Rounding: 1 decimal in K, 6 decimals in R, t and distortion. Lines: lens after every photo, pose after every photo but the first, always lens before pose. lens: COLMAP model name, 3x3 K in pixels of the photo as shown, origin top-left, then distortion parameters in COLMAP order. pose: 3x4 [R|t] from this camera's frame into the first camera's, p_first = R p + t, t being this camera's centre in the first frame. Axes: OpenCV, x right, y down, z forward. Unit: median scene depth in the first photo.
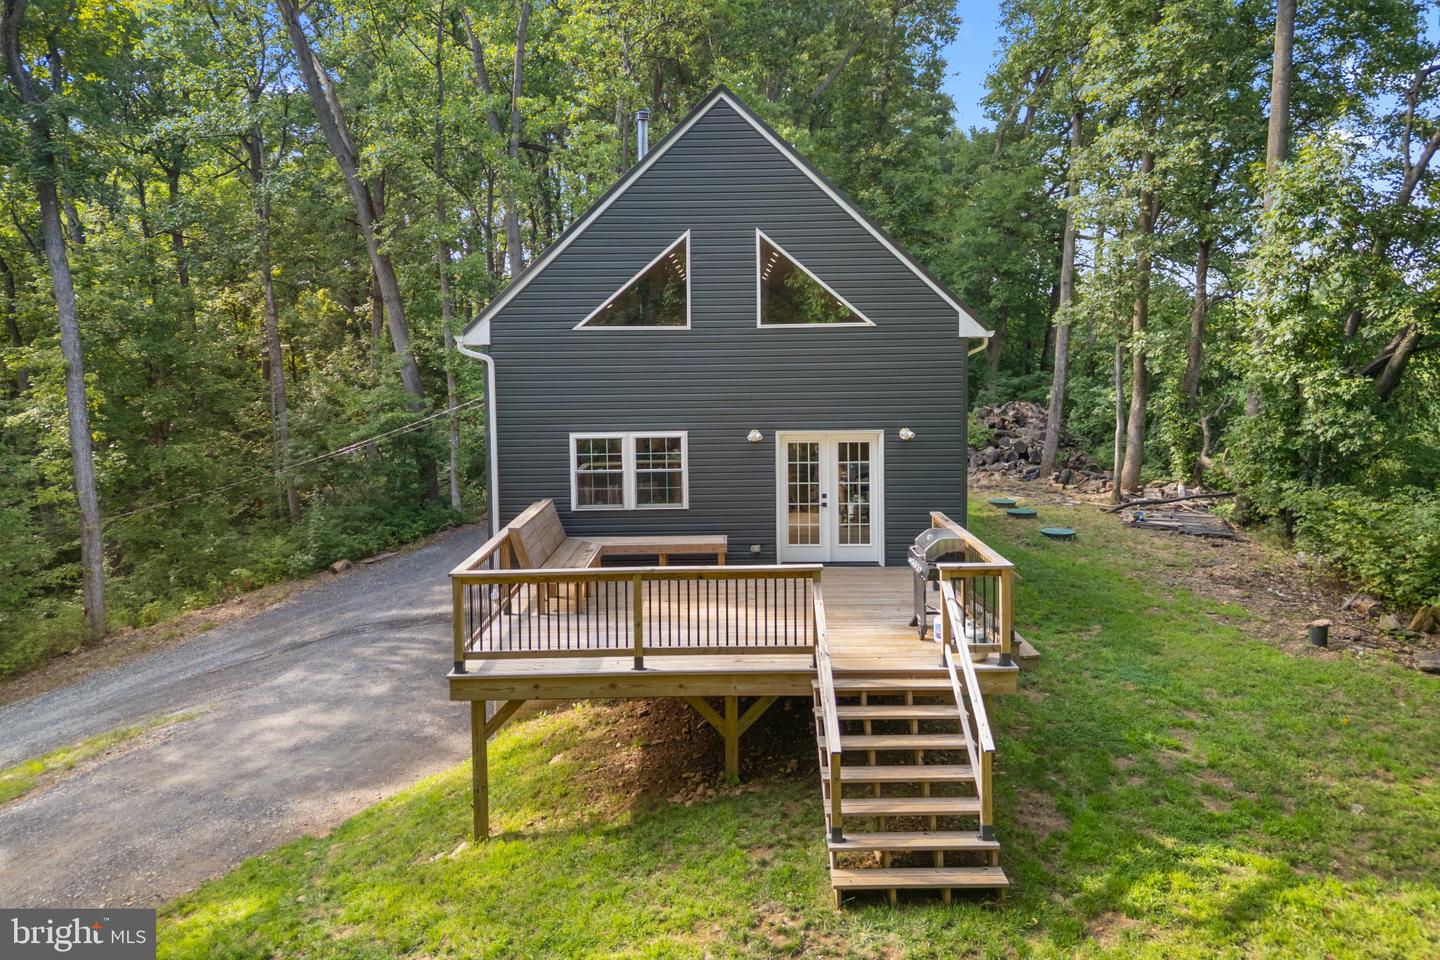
lens RADIAL K [[1022.7, 0, 724.4], [0, 1022.7, 407.8], [0, 0, 1]] dist [0.042904, -0.008931]
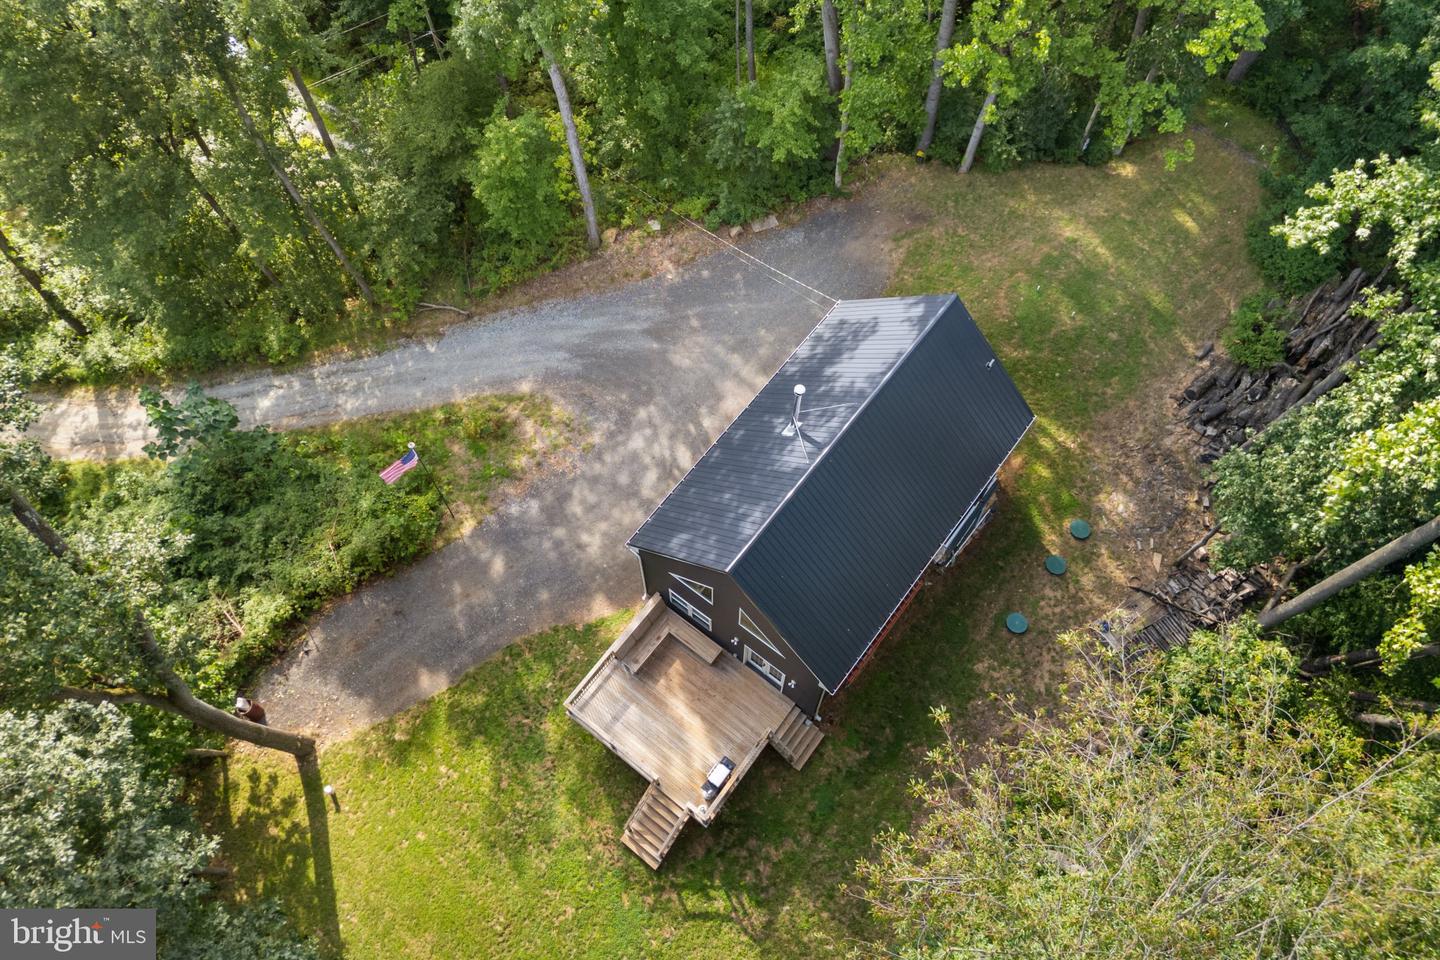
lens RADIAL K [[1014.9, 0, 720.0], [0, 1014.9, 480.0], [0, 0, 1]] dist [0.053474, -0.049842]
pose [[0.791863, 0.548617, -0.268277, 0.391326], [-0.043837, 0.489225, 0.871055, -1.998415], [0.609124, -0.677996, 0.411449, 0.331944]]
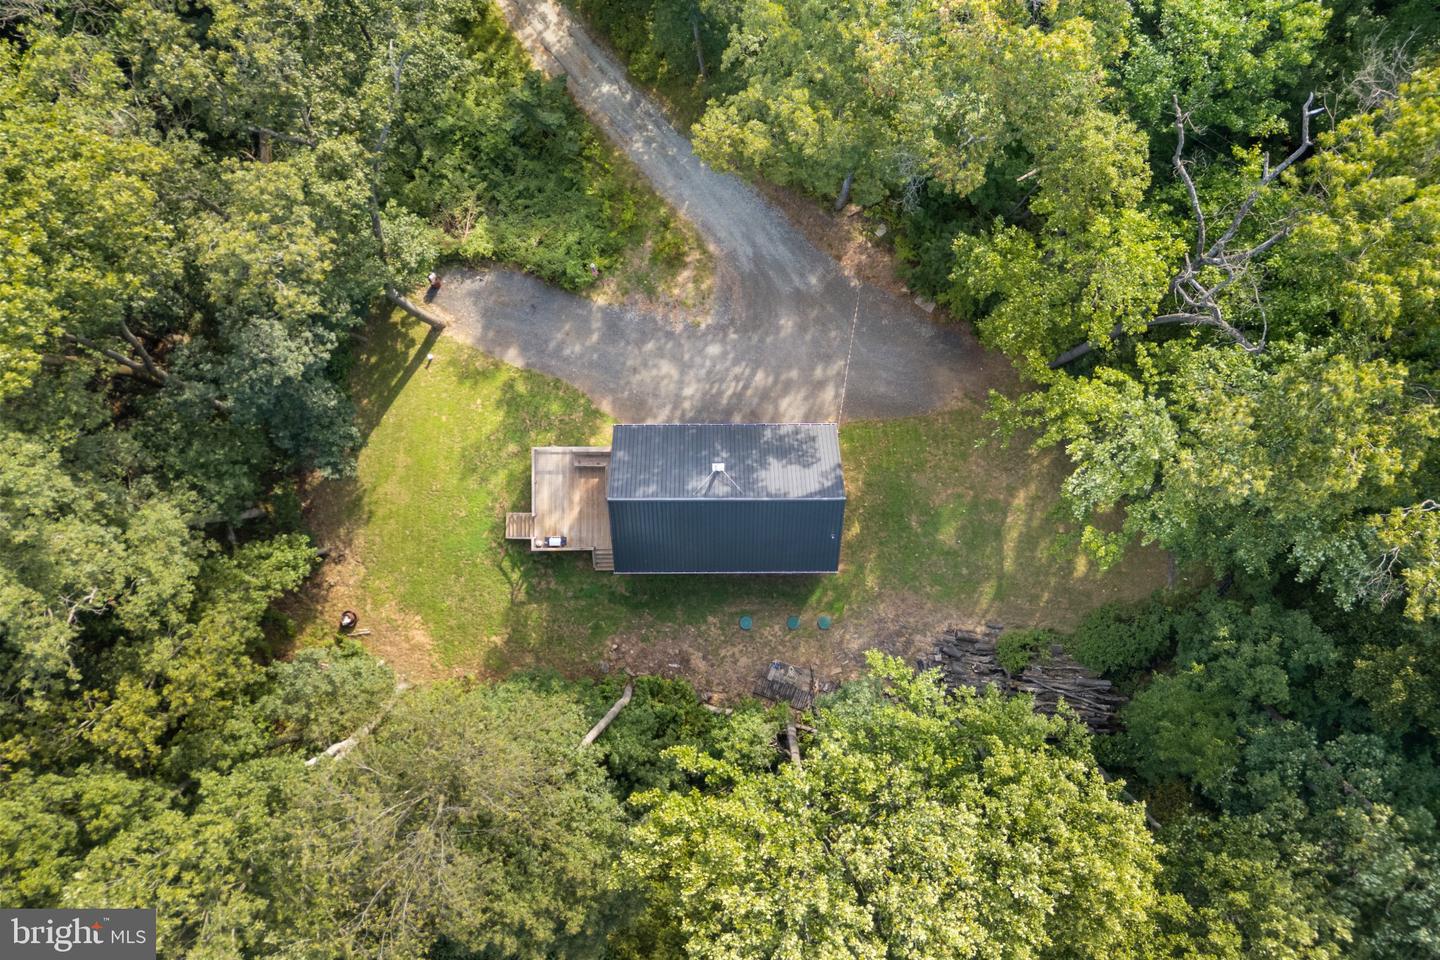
lens RADIAL K [[1014.9, 0, 720.0], [0, 1014.9, 480.0], [0, 0, 1]] dist [0.053474, -0.049842]
pose [[0.001996, 0.999917, 0.012699, -0.110227], [-0.067666, -0.012535, 0.997629, -3.654375], [0.997706, -0.002851, 0.067635, 1.128443]]
